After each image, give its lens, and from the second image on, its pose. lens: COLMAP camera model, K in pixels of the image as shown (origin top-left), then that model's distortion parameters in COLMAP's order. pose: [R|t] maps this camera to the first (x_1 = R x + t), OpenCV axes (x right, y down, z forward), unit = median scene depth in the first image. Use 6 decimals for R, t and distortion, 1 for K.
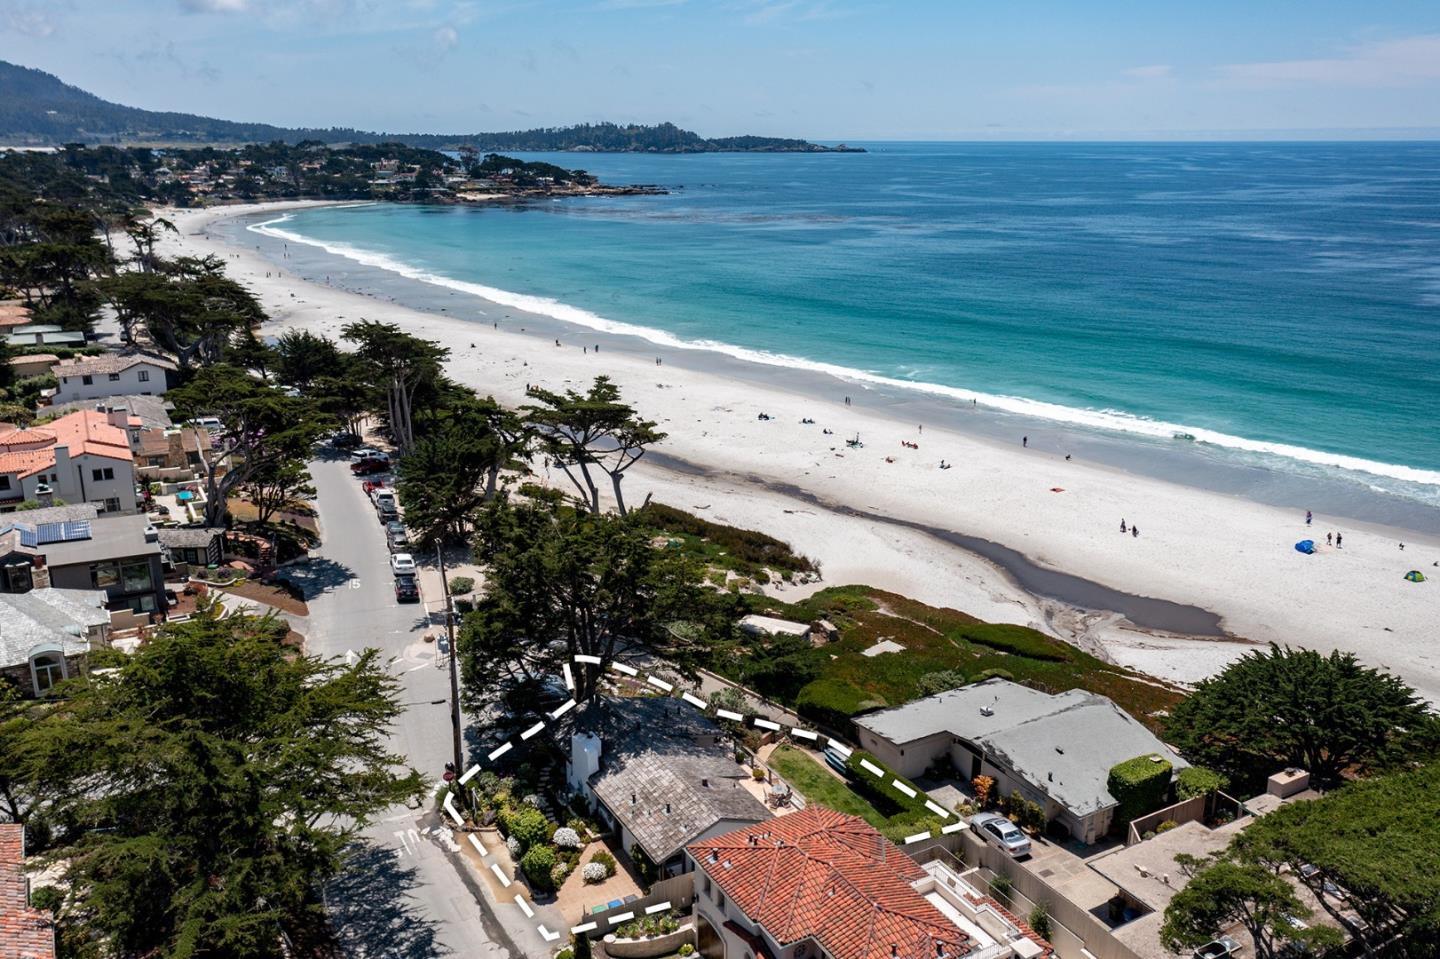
lens RADIAL K [[975.7, 0, 719.1], [0, 975.7, 461.3], [0, 0, 1]] dist [-0.008311, -0.002315]
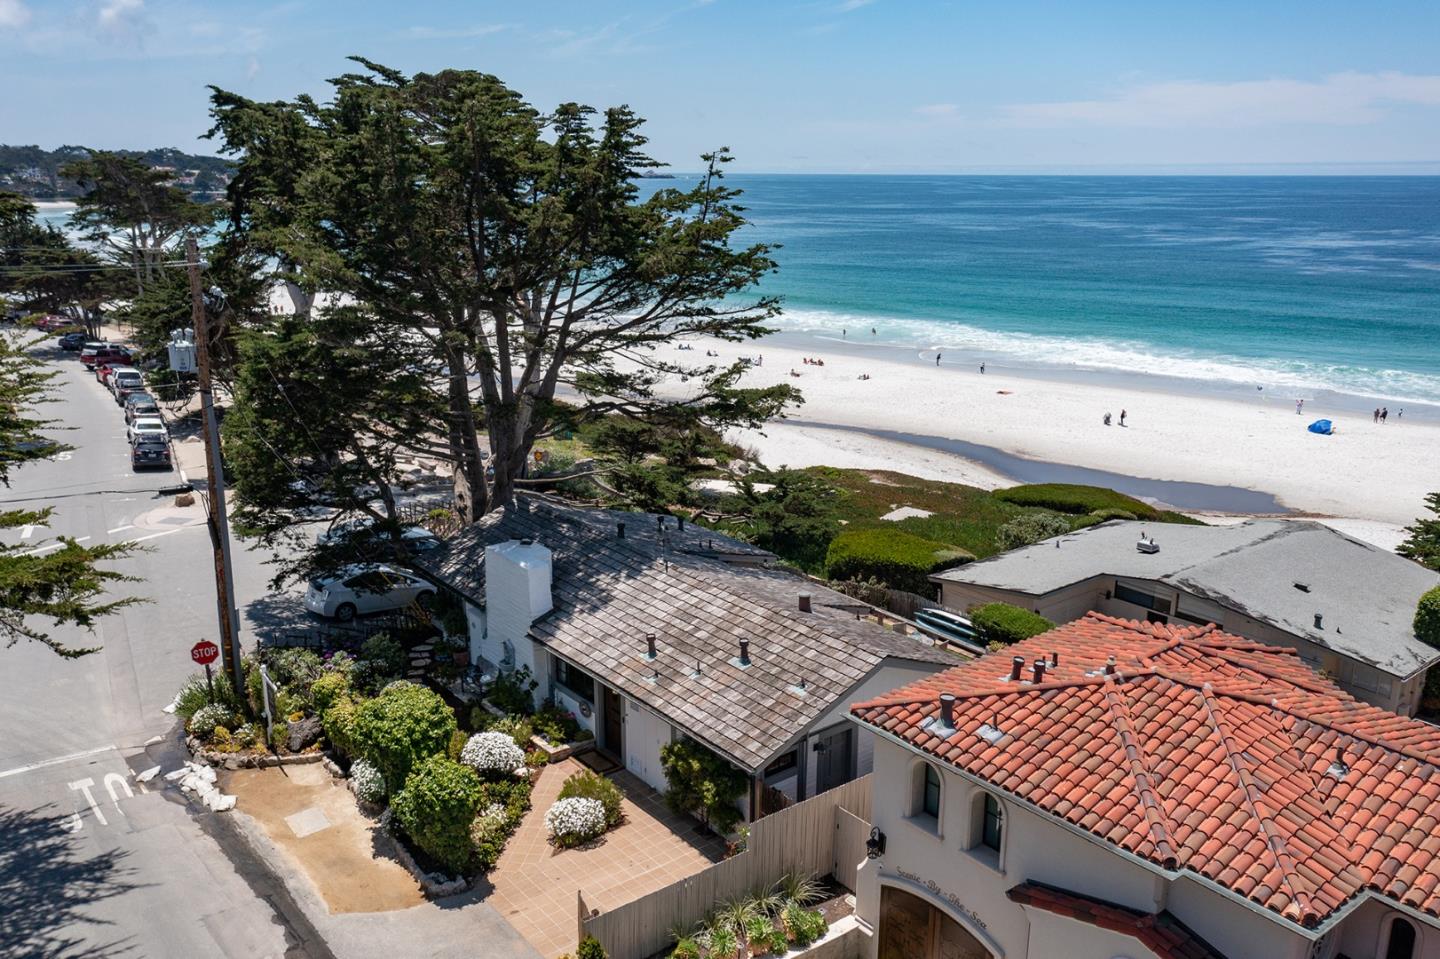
lens RADIAL K [[1102.2, 0, 717.1], [0, 1102.2, 414.3], [0, 0, 1]] dist [-0.005530, -0.003965]
pose [[0.989624, -0.034059, 0.139589, -0.120704], [0.036547, 0.999215, -0.015296, 0.246465], [-0.138959, 0.020238, 0.990091, 0.501026]]
